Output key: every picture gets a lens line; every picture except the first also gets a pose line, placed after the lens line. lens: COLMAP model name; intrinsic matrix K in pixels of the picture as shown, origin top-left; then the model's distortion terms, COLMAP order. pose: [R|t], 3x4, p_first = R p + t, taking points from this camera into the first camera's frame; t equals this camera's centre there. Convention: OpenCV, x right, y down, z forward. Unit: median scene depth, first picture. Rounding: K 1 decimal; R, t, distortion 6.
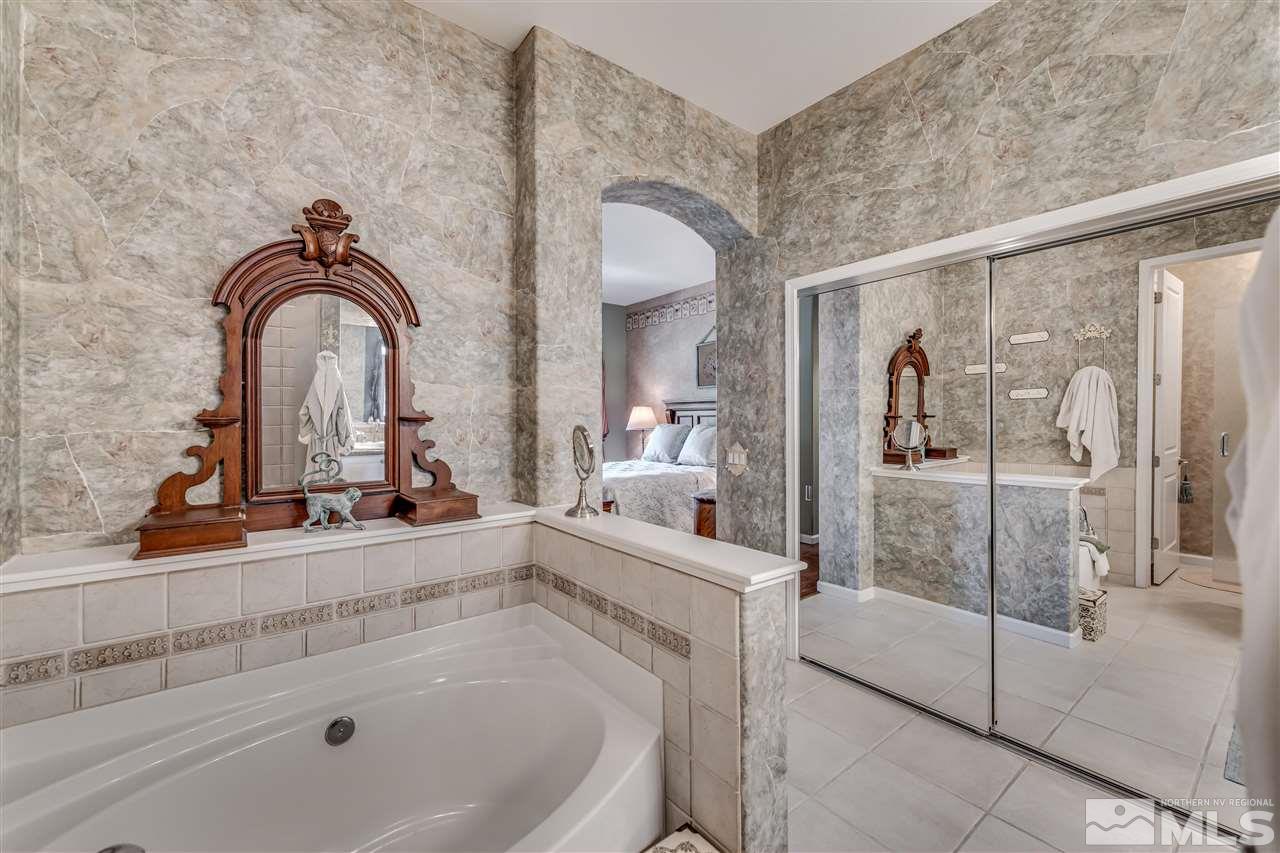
lens RADIAL K [[520.4, 0, 645.7], [0, 520.4, 417.0], [0, 0, 1]] dist [-0.001369, 0.000964]
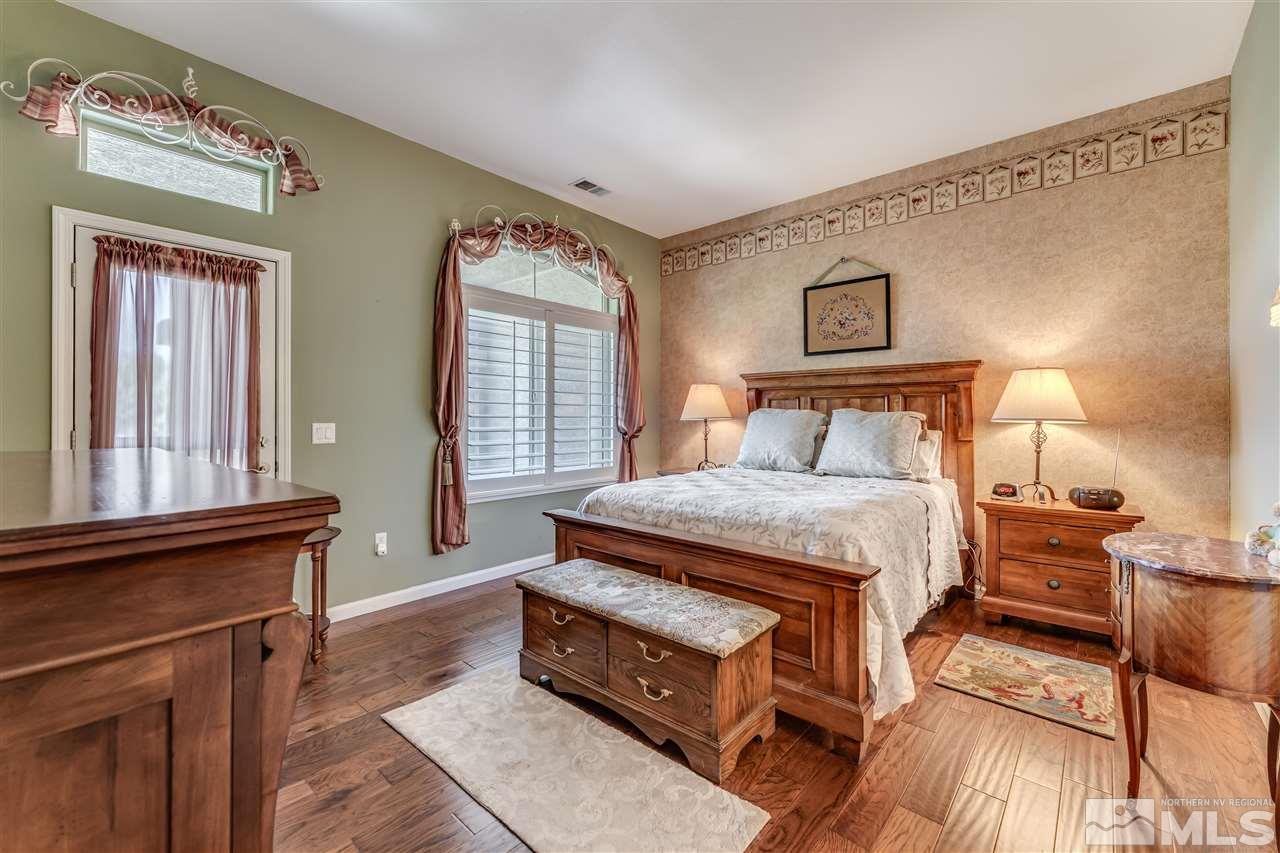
lens RADIAL K [[520.4, 0, 640.8], [0, 520.4, 419.2], [0, 0, 1]] dist [-0.001369, 0.000964]
pose [[0.984388, 0.010868, 0.175678, -0.206713], [-0.012149, 0.999907, 0.006218, 0.021670], [-0.175595, -0.008255, 0.984428, 0.374072]]
